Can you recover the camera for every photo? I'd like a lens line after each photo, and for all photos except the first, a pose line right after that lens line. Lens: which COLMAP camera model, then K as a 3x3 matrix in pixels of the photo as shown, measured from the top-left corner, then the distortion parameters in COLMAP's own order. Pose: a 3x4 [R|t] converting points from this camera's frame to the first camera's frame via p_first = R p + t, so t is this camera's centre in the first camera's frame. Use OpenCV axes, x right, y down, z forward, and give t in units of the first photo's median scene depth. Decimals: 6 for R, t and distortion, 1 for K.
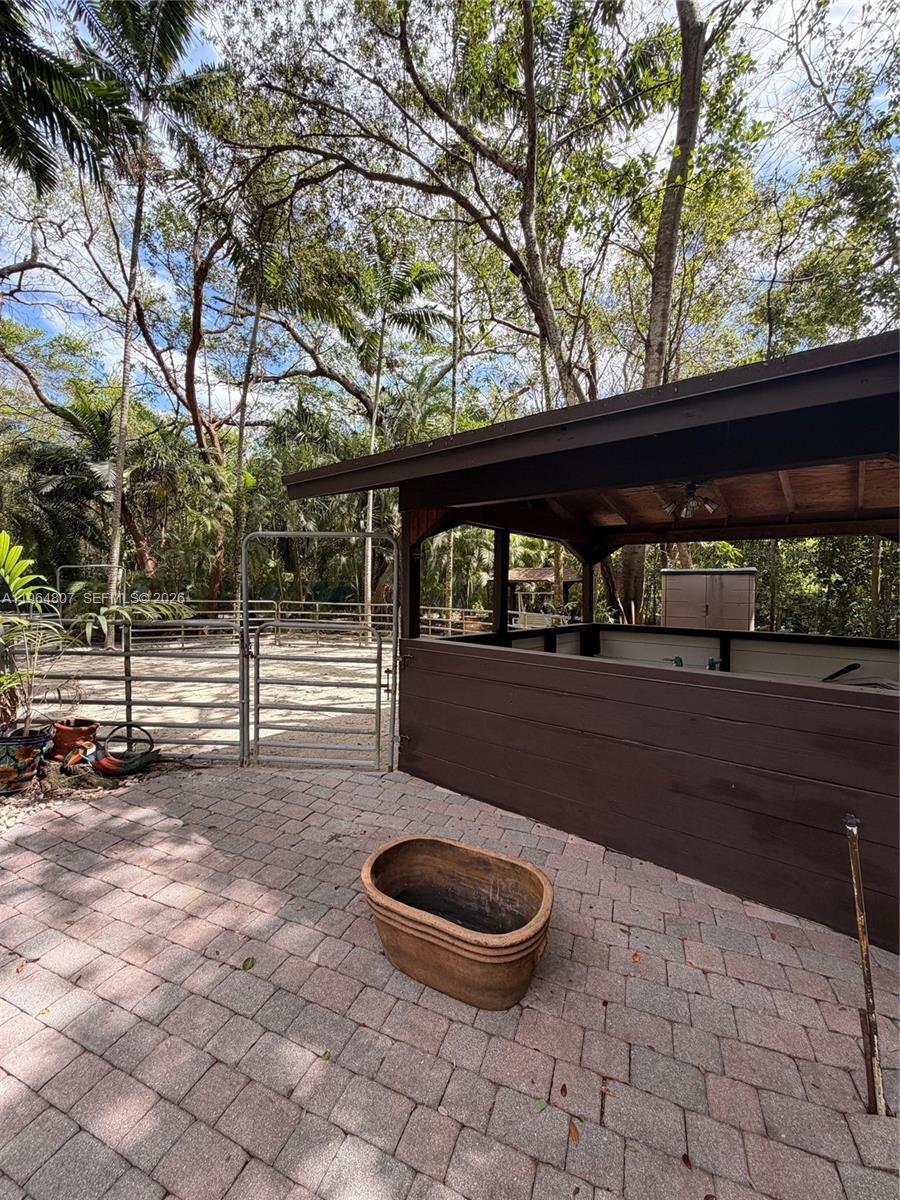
lens RADIAL K [[474.4, 0, 450.0], [0, 474.4, 600.0], [0, 0, 1]] dist [-0.006133, 0.000127]
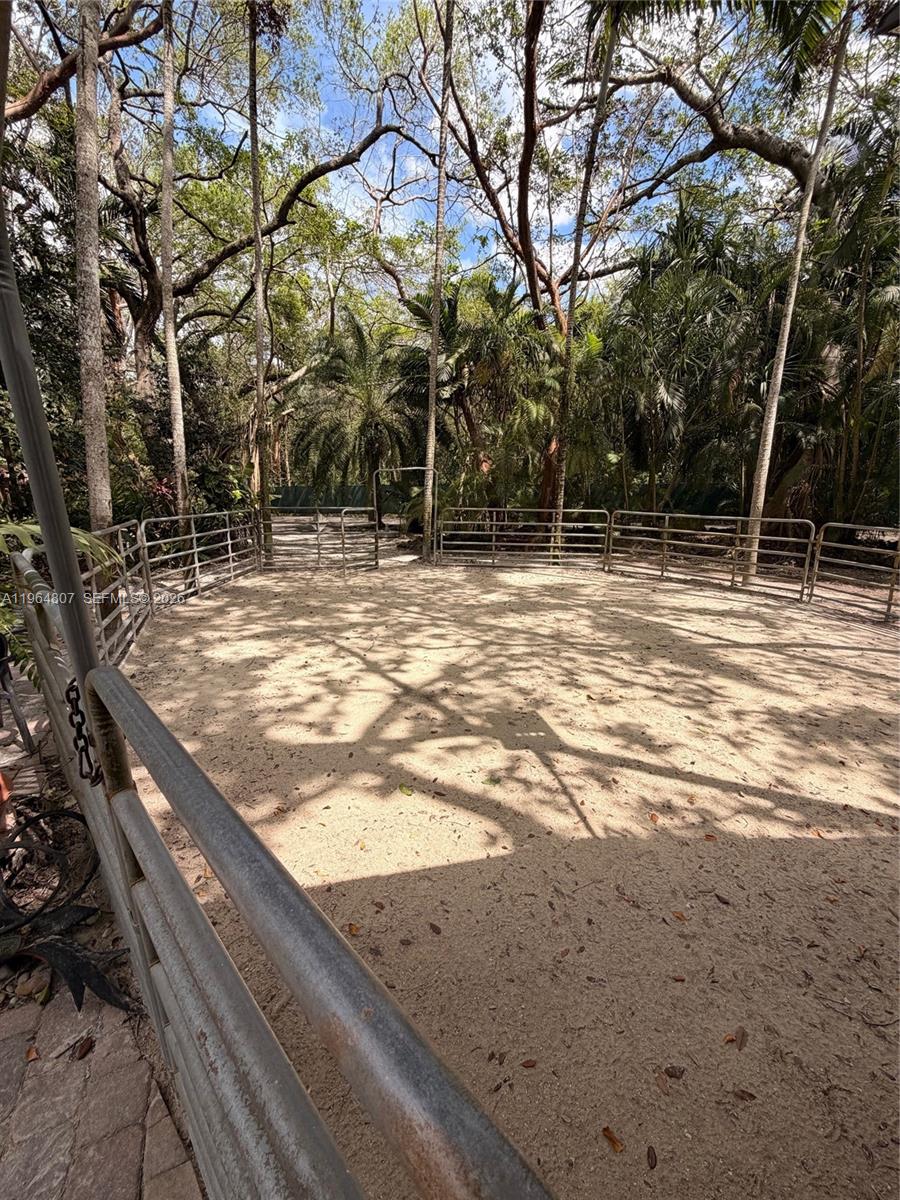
lens RADIAL K [[474.4, 0, 450.0], [0, 474.4, 600.0], [0, 0, 1]] dist [-0.006133, 0.000127]
pose [[0.733392, 0.141067, -0.665009, -0.040217], [-0.005606, 0.979455, 0.201587, -0.007603], [0.679783, -0.144114, 0.719115, 0.268289]]
